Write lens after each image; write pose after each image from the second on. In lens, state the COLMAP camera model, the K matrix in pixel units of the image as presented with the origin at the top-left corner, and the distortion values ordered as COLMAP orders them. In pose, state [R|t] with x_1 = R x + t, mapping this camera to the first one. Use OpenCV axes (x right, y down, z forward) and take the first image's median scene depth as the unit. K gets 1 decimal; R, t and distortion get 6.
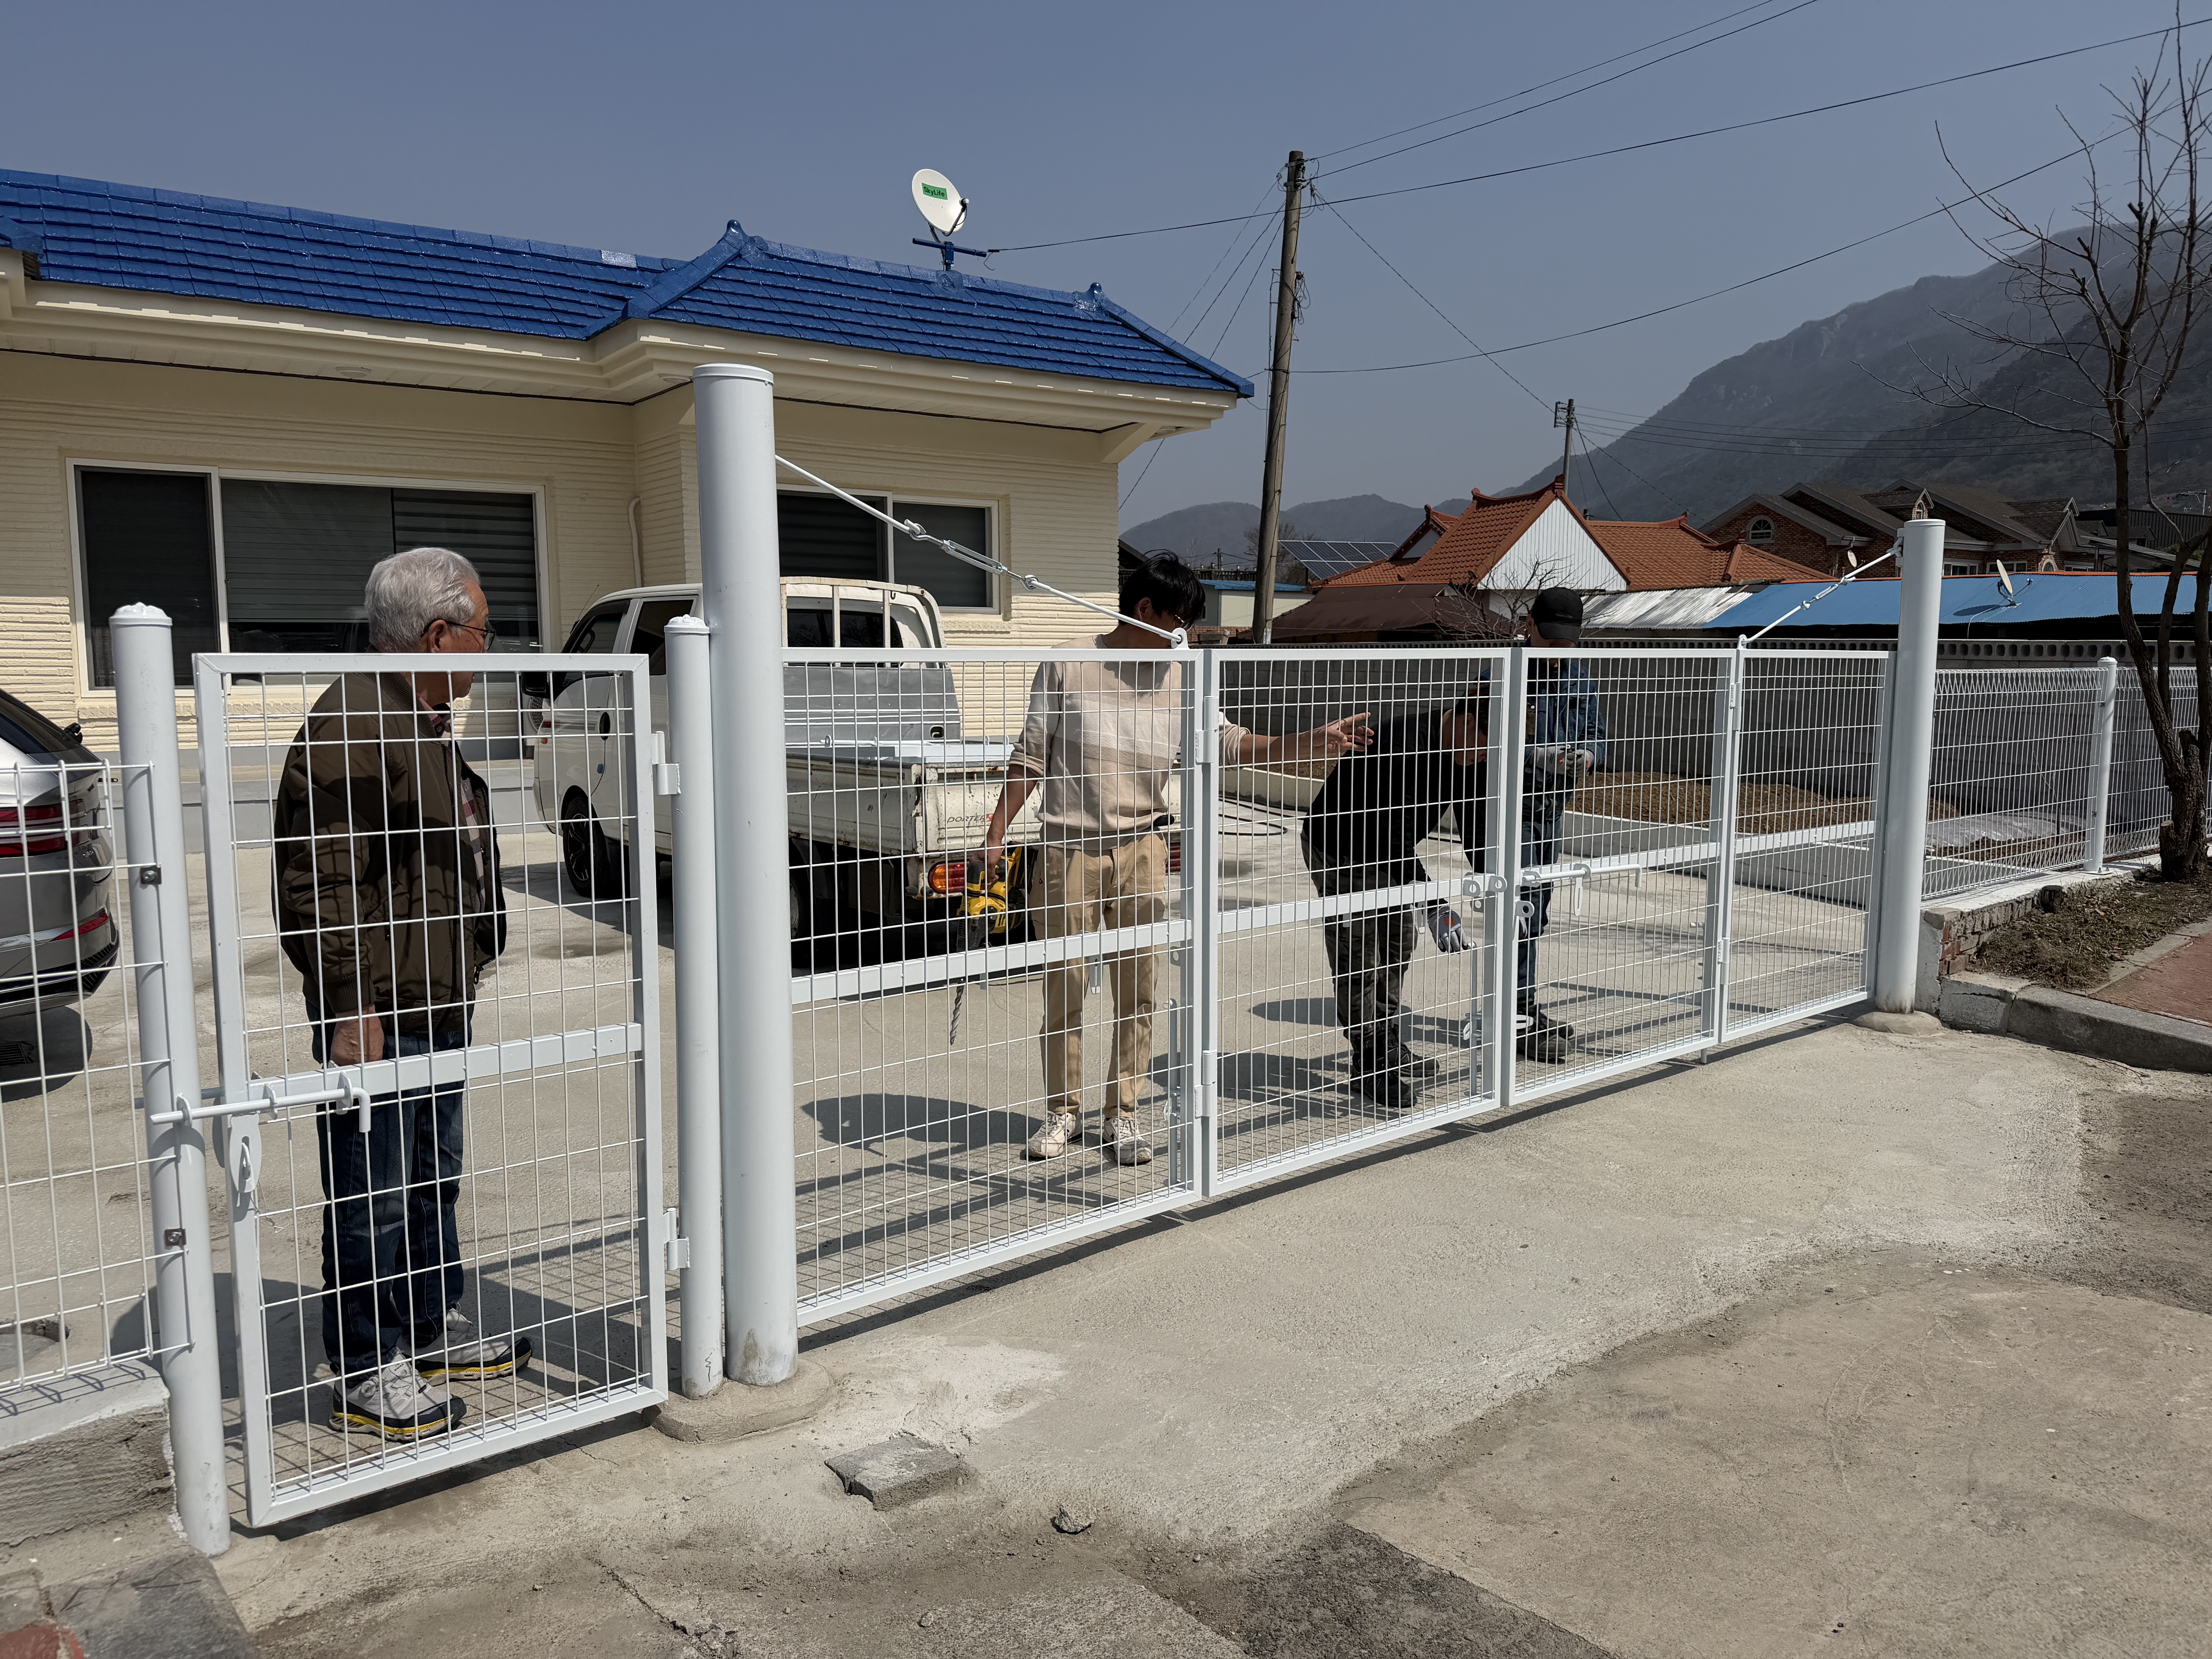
lens RADIAL K [[1537.7, 0, 1106.0], [0, 1537.7, 829.5], [0, 0, 1]] dist [0.116321, -0.184039]
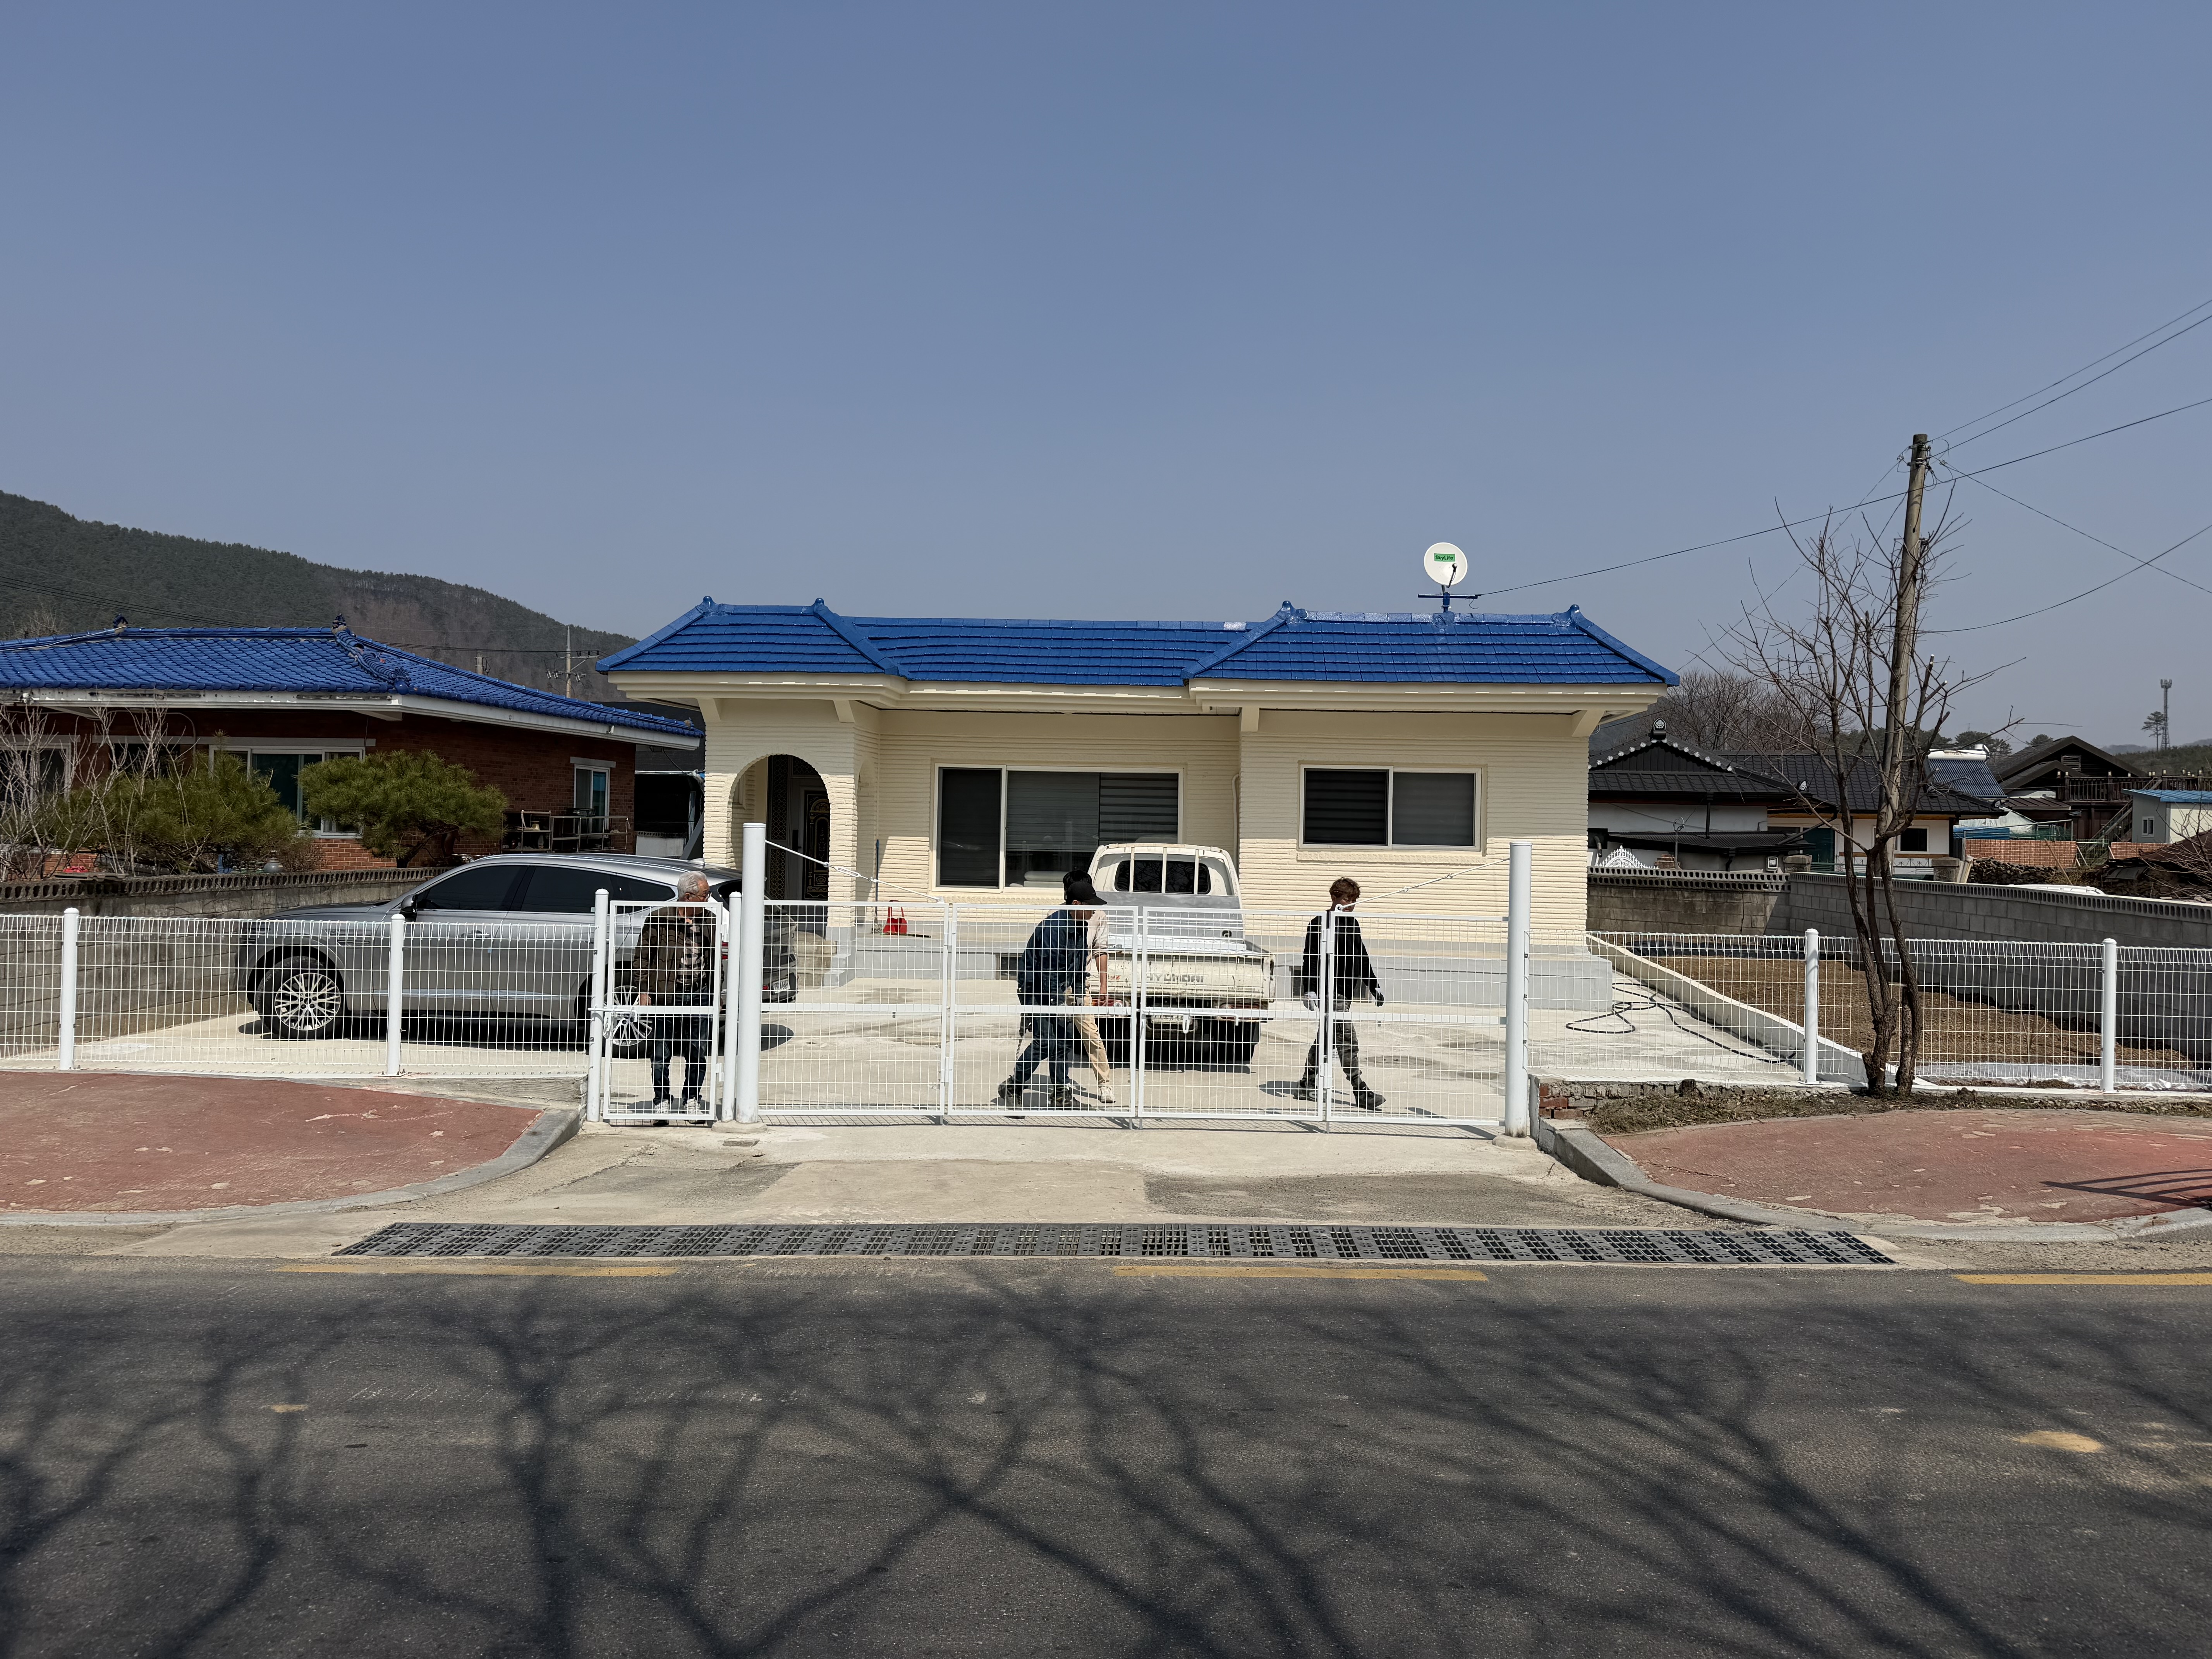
lens RADIAL K [[1528.6, 0, 1121.9], [0, 1528.6, 818.1], [0, 0, 1]] dist [0.049292, -0.002402]
pose [[0.799468, 0.009964, -0.600627, 0.960461], [-0.089465, 0.990686, -0.102648, -0.009889], [0.594010, 0.135799, 0.792913, -0.478009]]
